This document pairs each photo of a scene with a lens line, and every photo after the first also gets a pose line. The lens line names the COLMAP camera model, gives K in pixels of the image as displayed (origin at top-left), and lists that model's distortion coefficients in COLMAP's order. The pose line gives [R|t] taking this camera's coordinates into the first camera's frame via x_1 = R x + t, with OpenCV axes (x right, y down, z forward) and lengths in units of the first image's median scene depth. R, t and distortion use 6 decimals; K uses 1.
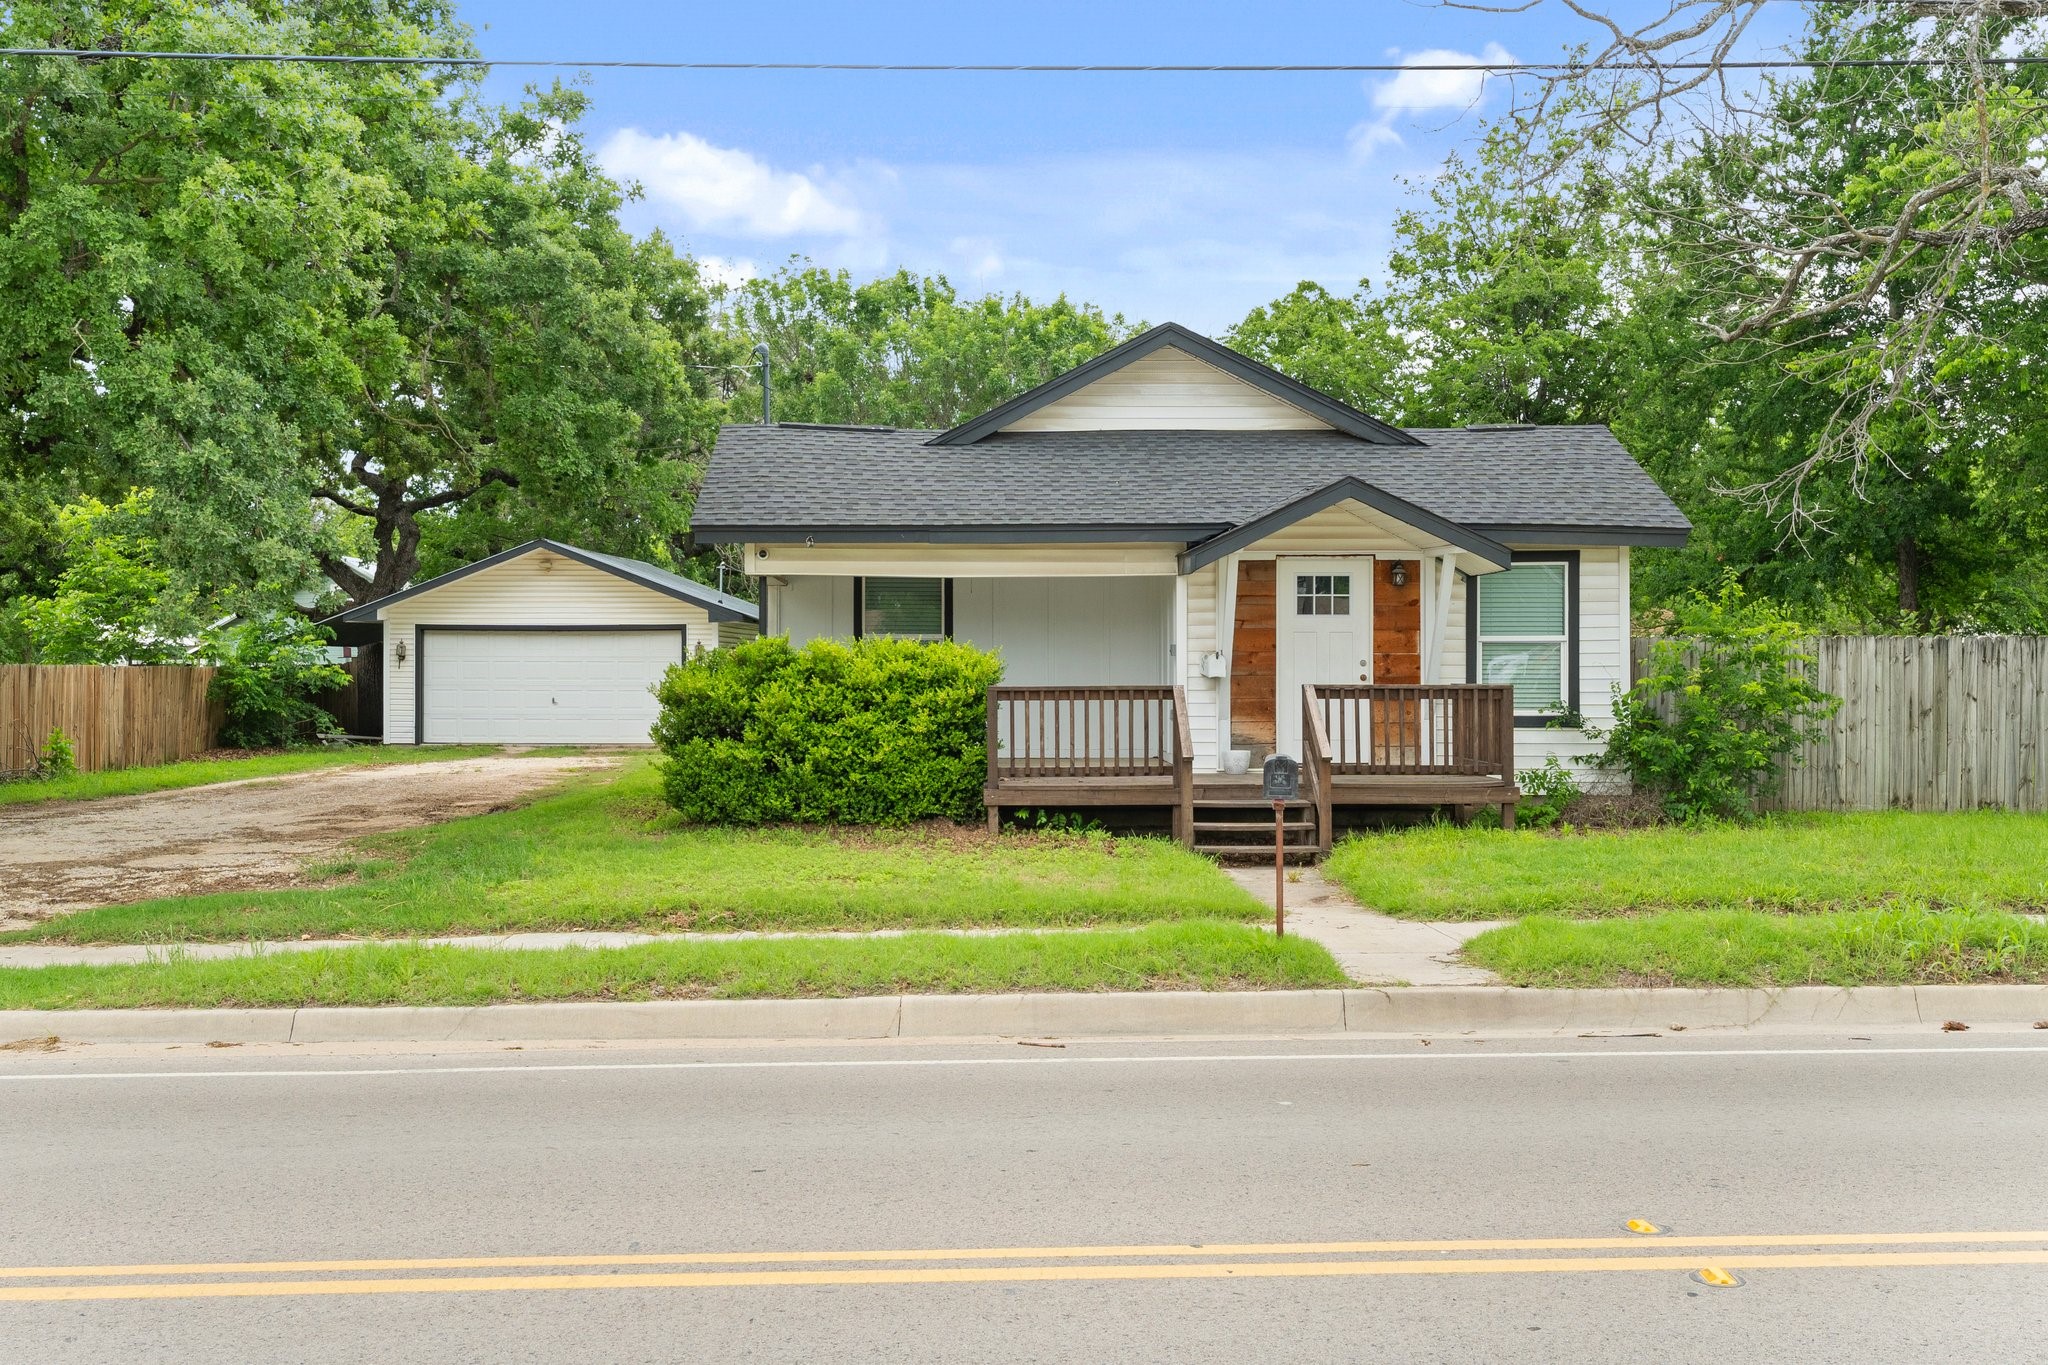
lens RADIAL K [[1962.7, 0, 1066.8], [0, 1962.7, 686.6], [0, 0, 1]] dist [0.003984, 0.002484]
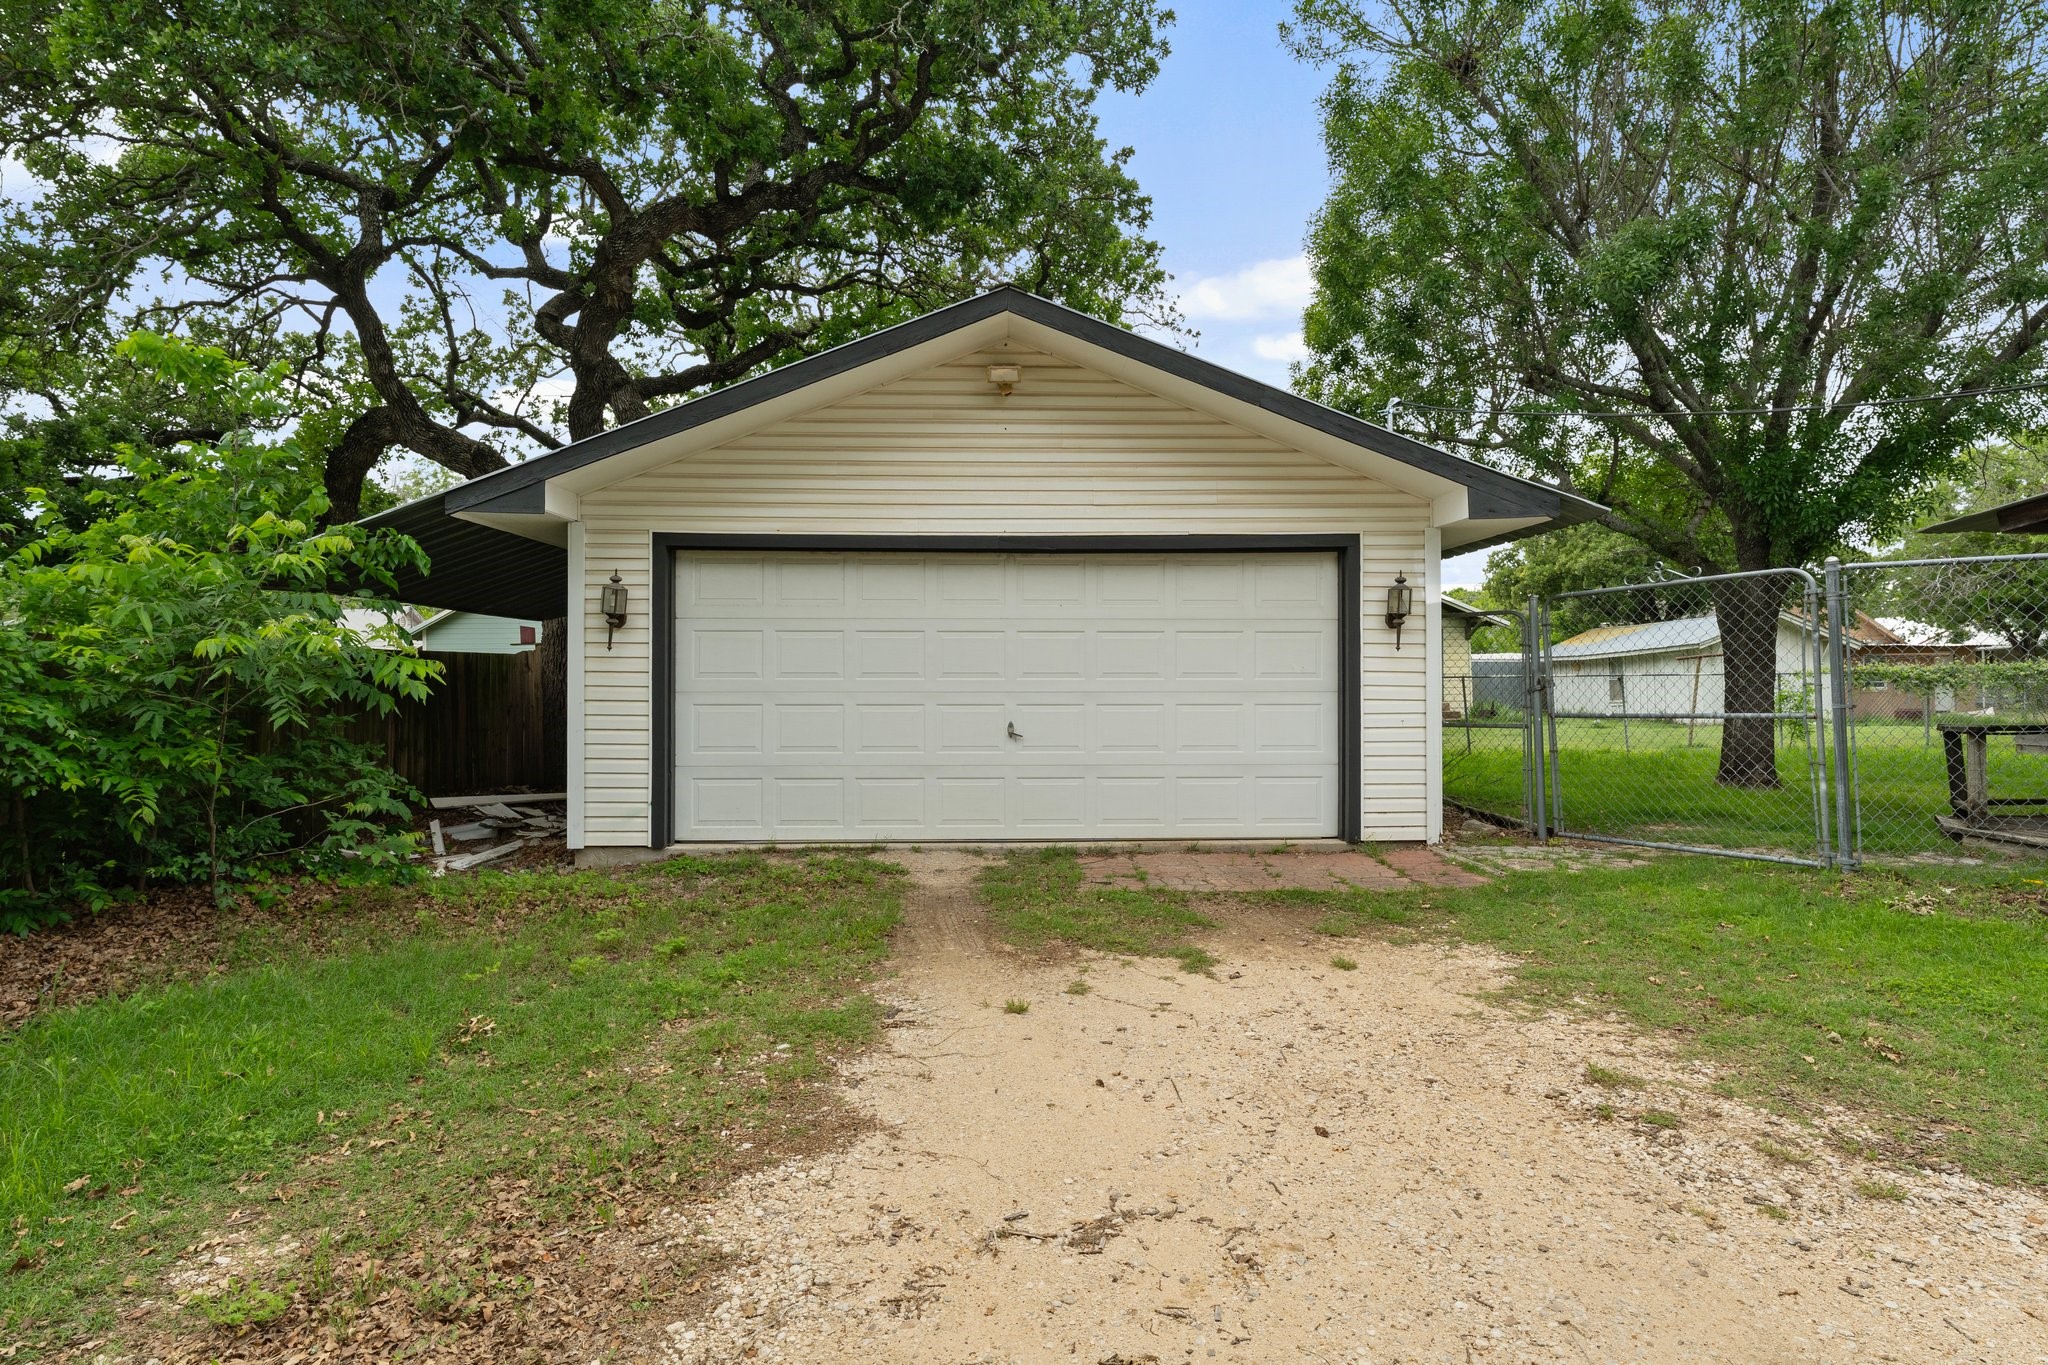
lens RADIAL K [[1003.9, 0, 1024.0], [0, 1003.9, 682.5], [0, 0, 1]] dist [0.000390, 0.000144]
pose [[0.998401, -0.002654, 0.056465, -0.274116], [0.002582, 0.999996, 0.001361, -0.002947], [-0.056469, -0.001213, 0.998404, 0.811085]]
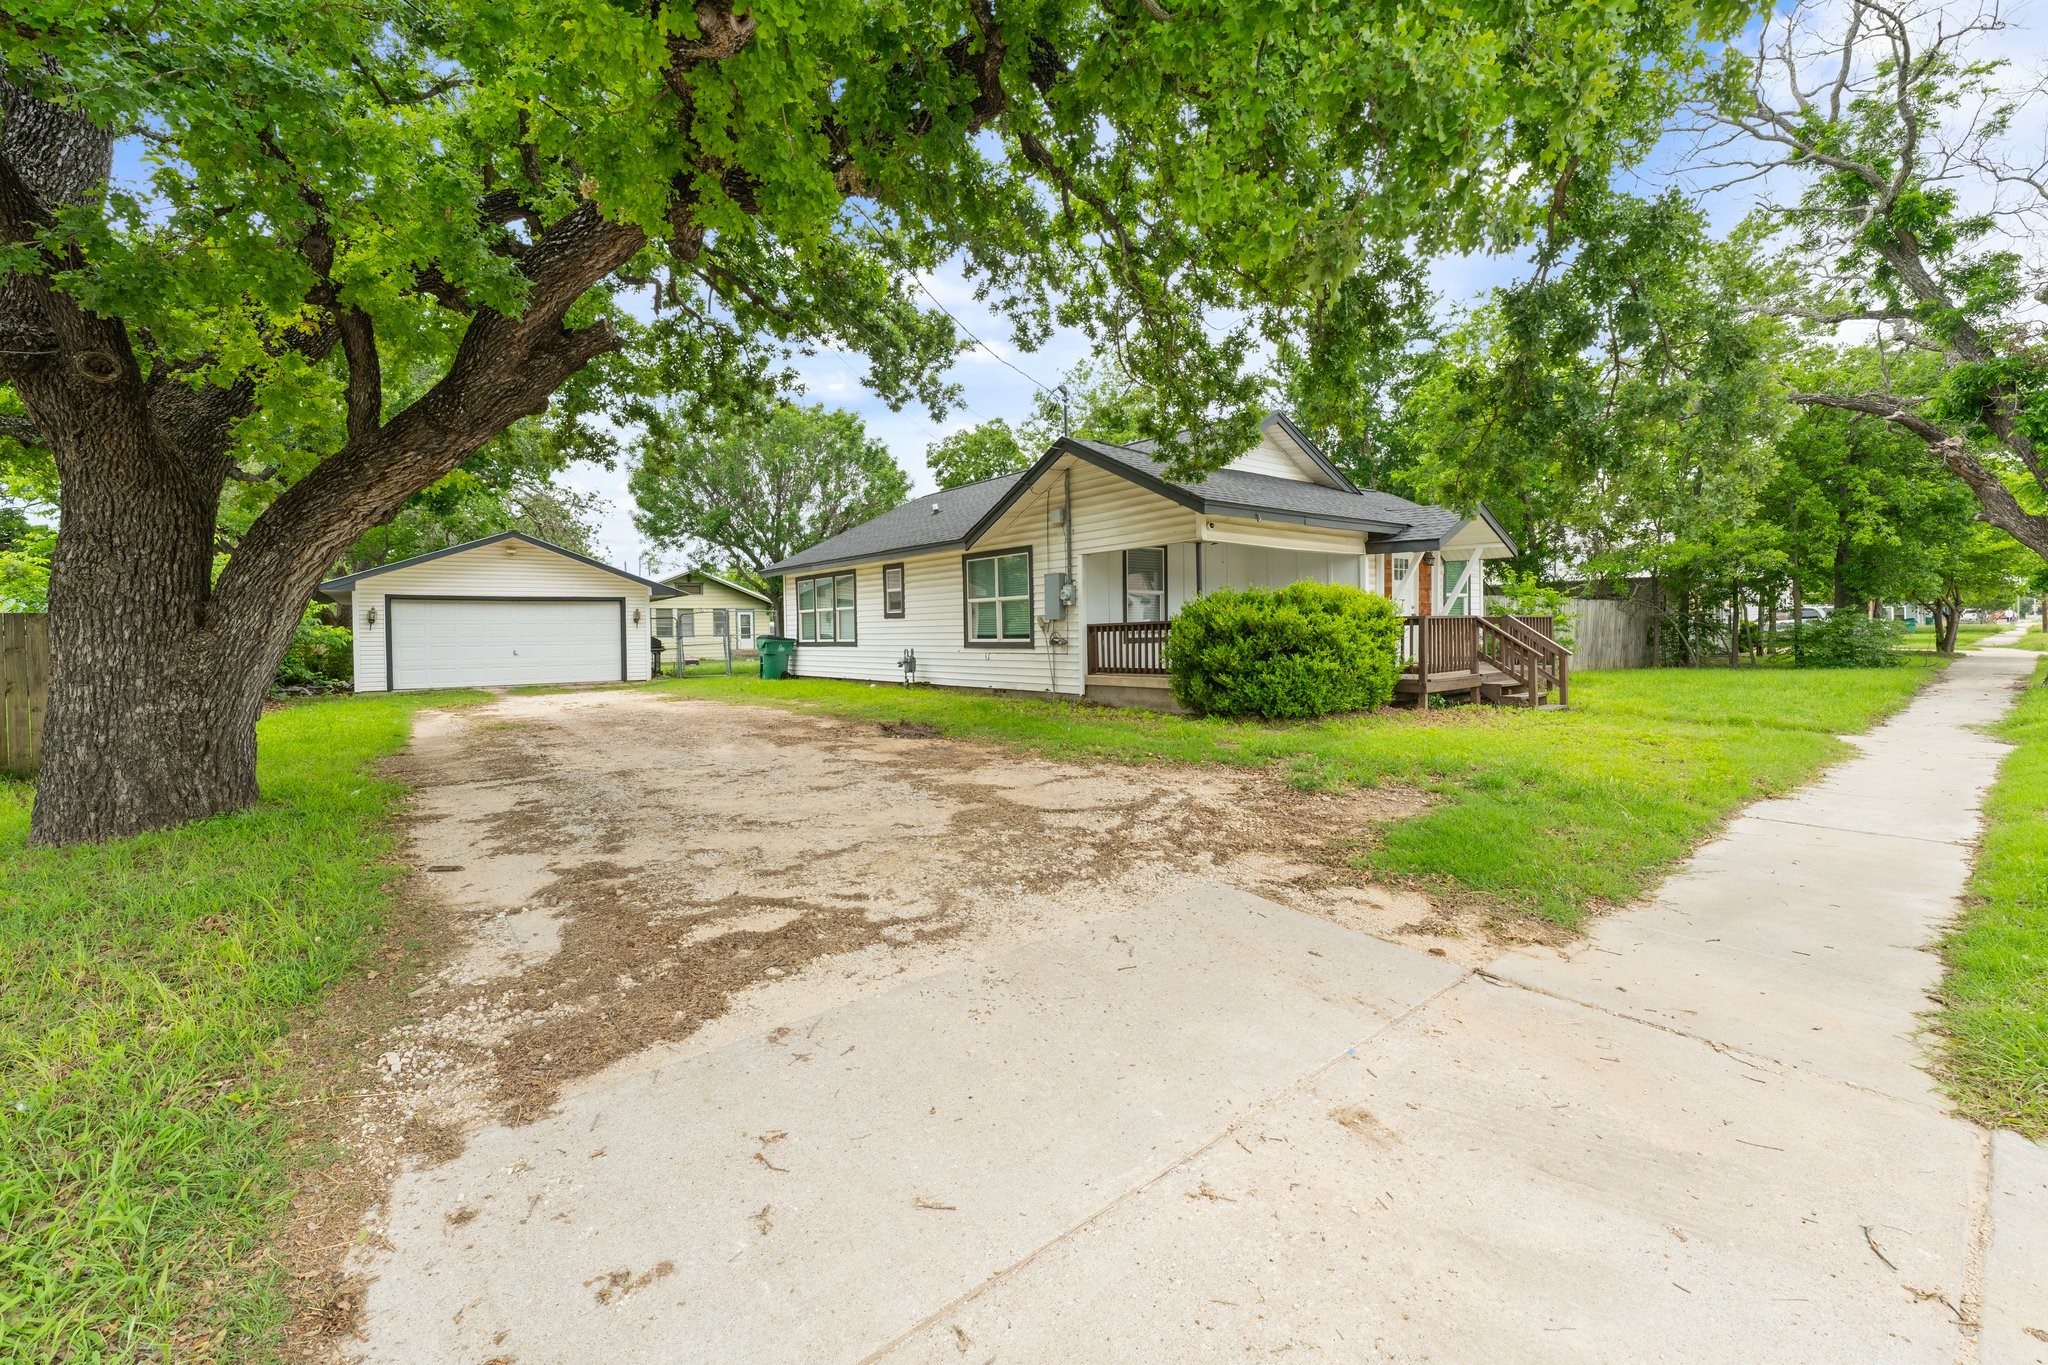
lens RADIAL K [[833.4, 0, 1032.9], [0, 833.4, 654.0], [0, 0, 1]] dist [0.000608, -0.000430]
pose [[0.788967, -0.026745, 0.613853, -0.336136], [0.022281, 0.999640, 0.014916, 0.007070], [-0.614032, 0.001909, 0.789279, 0.341945]]
